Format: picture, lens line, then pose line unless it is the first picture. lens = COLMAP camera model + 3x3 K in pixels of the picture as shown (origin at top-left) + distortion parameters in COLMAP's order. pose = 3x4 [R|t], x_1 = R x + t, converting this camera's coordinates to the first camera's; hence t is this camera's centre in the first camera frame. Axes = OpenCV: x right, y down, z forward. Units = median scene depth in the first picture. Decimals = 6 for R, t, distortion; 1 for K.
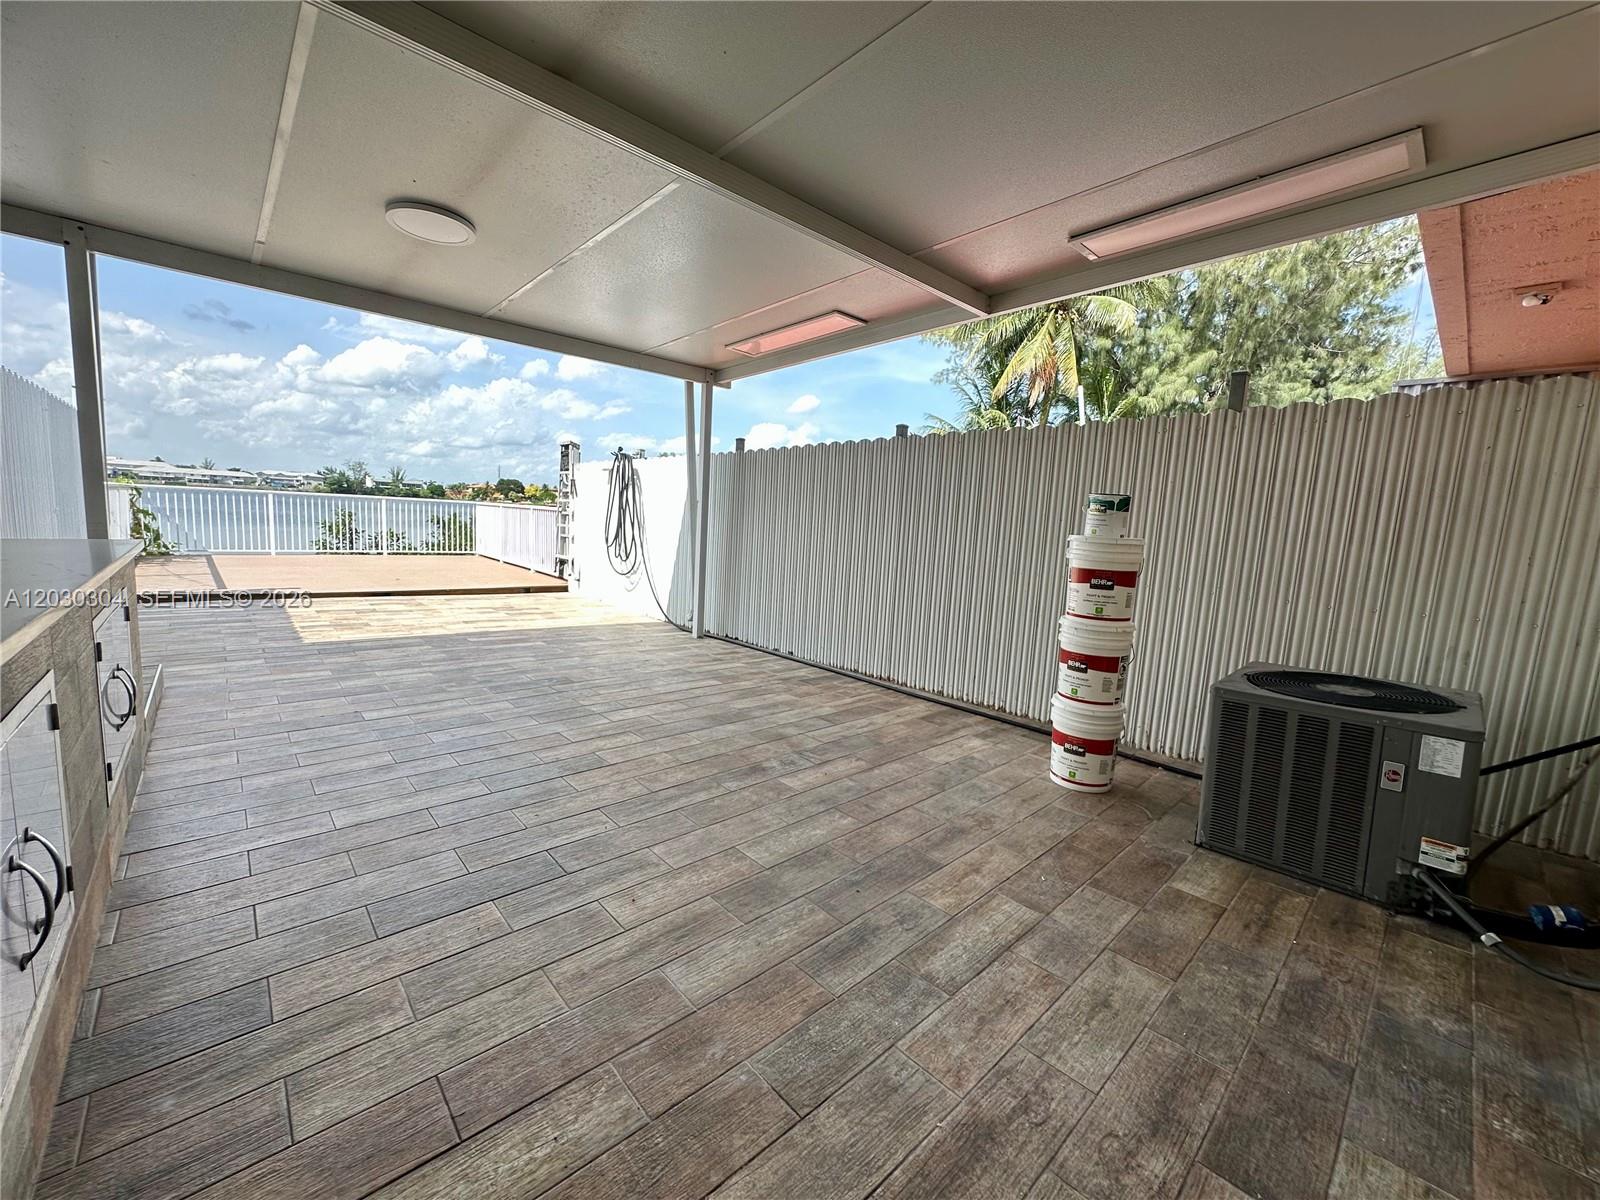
lens RADIAL K [[639.6, 0, 798.2], [0, 639.6, 597.0], [0, 0, 1]] dist [-0.004464, 0.000671]
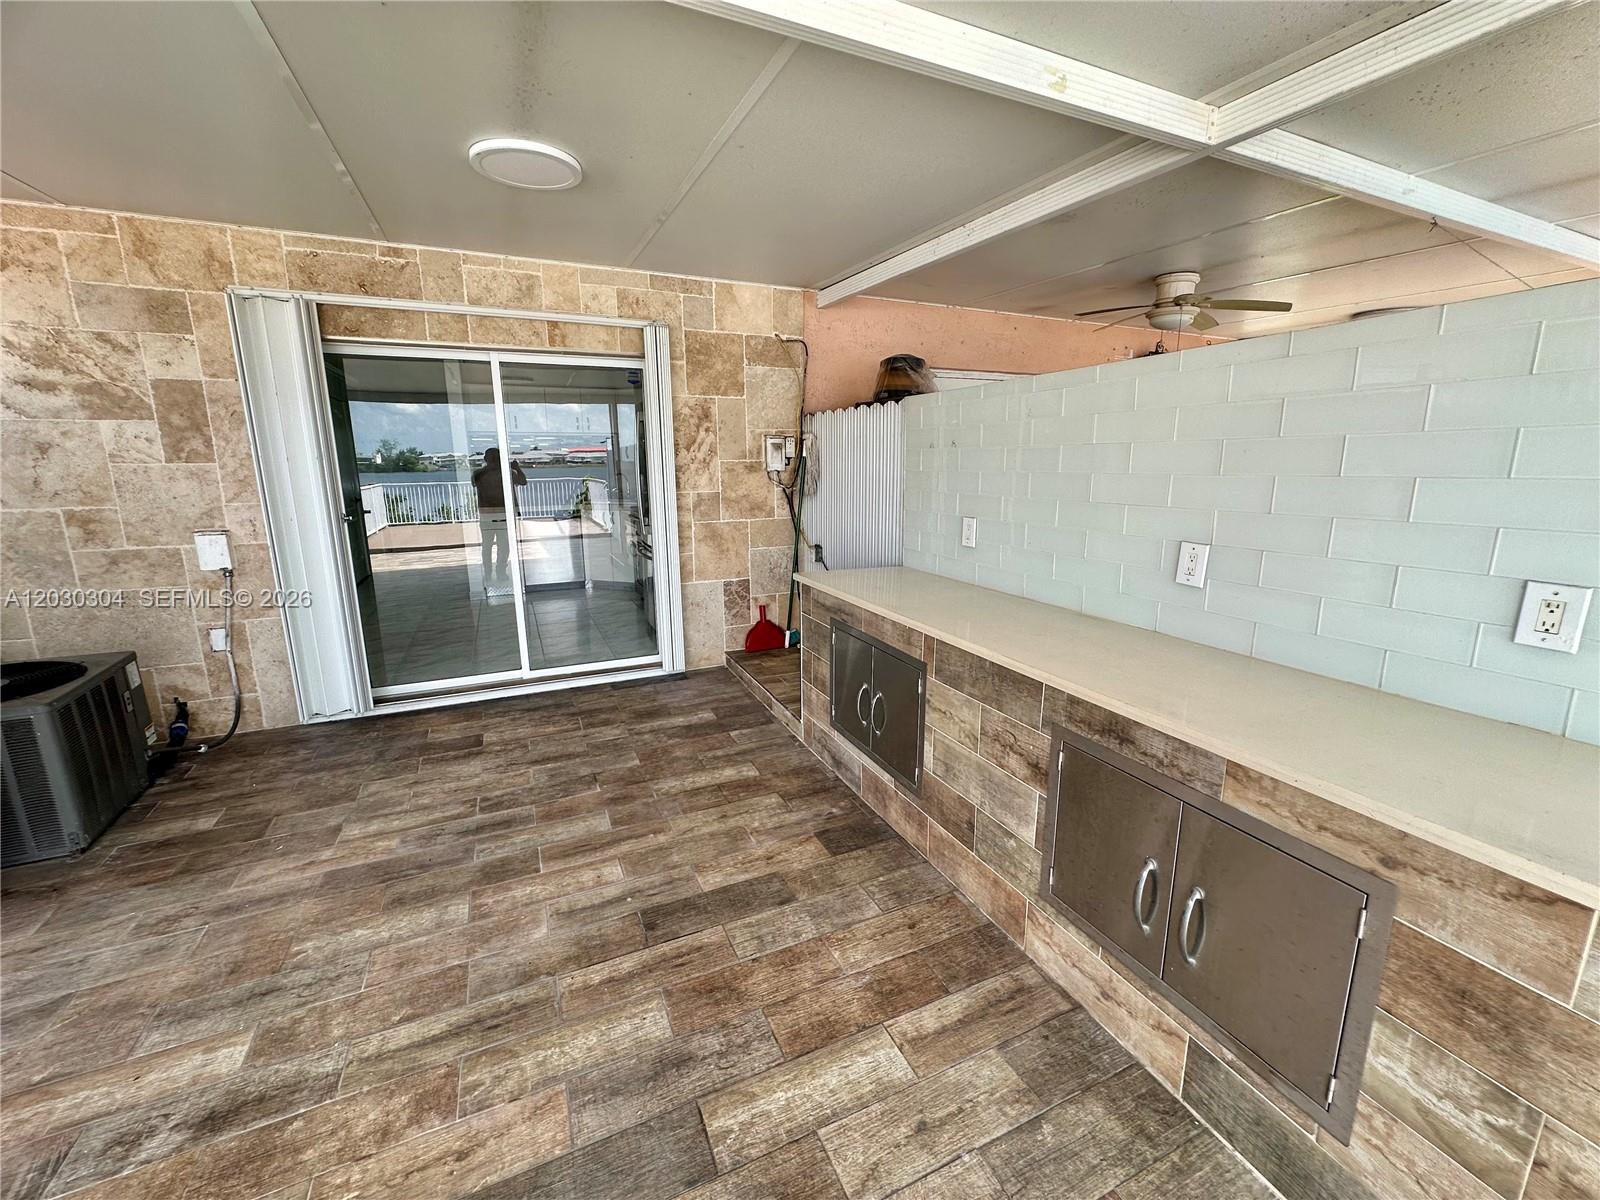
lens RADIAL K [[639.6, 0, 799.0], [0, 639.6, 592.3], [0, 0, 1]] dist [-0.004464, 0.000671]
pose [[-0.947444, -0.110148, 0.300361, -0.649898], [-0.002276, 0.941158, 0.337959, -0.317059], [-0.319912, 0.319514, -0.891946, 1.254276]]
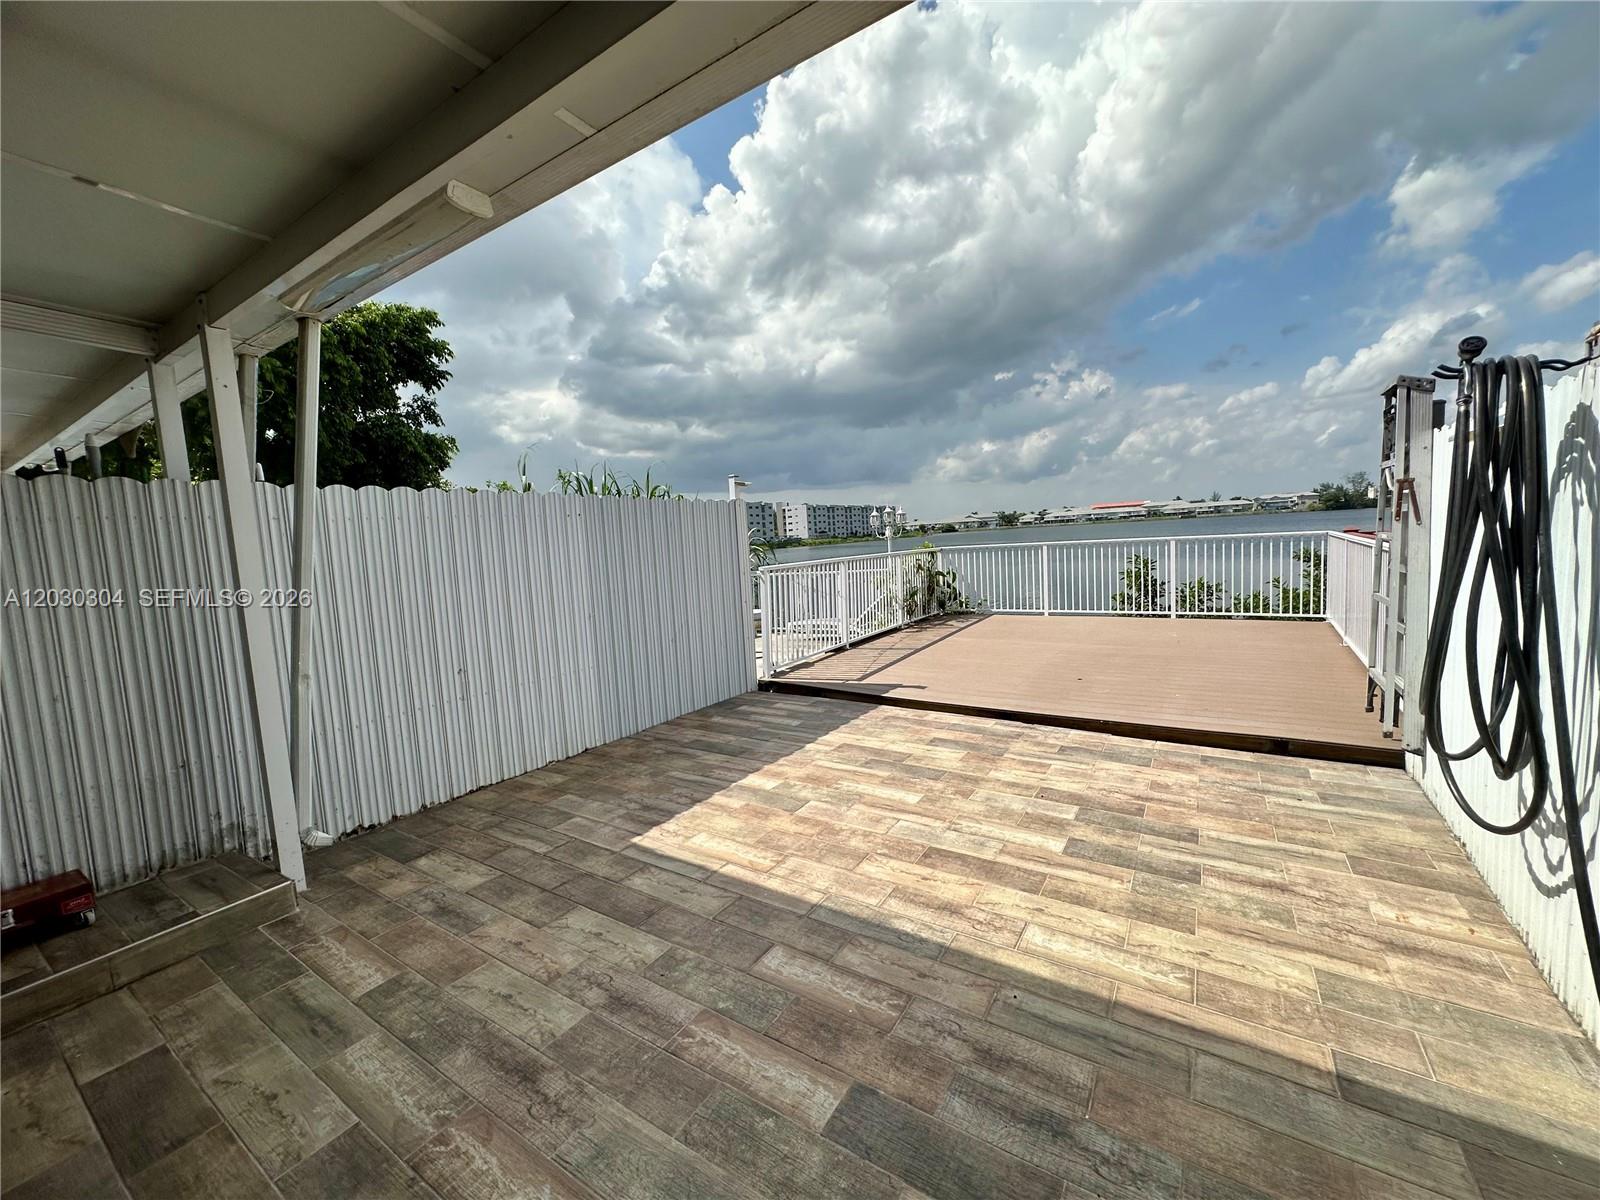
lens RADIAL K [[639.6, 0, 799.1], [0, 639.6, 595.1], [0, 0, 1]] dist [-0.004464, 0.000671]
pose [[0.243749, 0.017213, -0.969686, -0.256615], [-0.050240, 0.998724, 0.005099, -0.317356], [0.968536, 0.047474, 0.244303, 1.802443]]
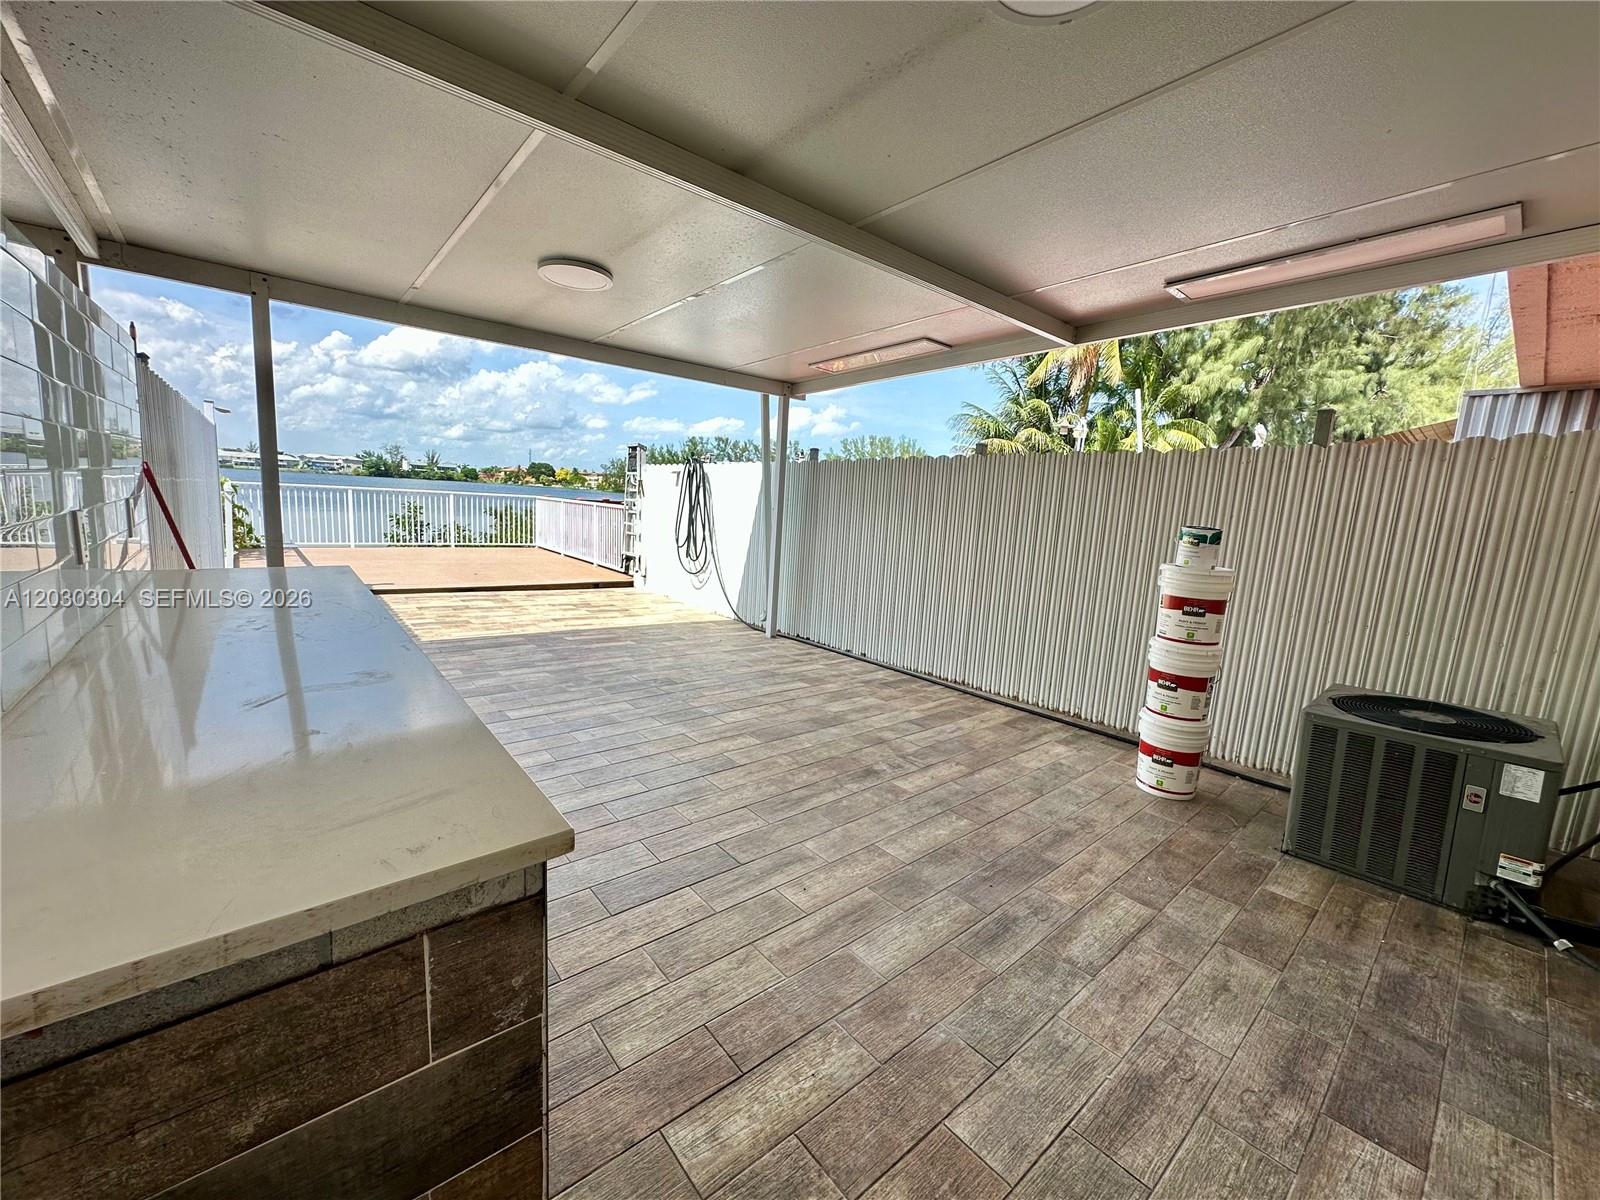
lens RADIAL K [[639.6, 0, 797.6], [0, 639.6, 597.0], [0, 0, 1]] dist [-0.004464, 0.000671]
pose [[0.999141, 0.010708, -0.040029, -0.160754], [-0.009735, 0.999654, 0.024418, -0.065975], [0.040277, -0.024008, 0.998900, -0.118439]]
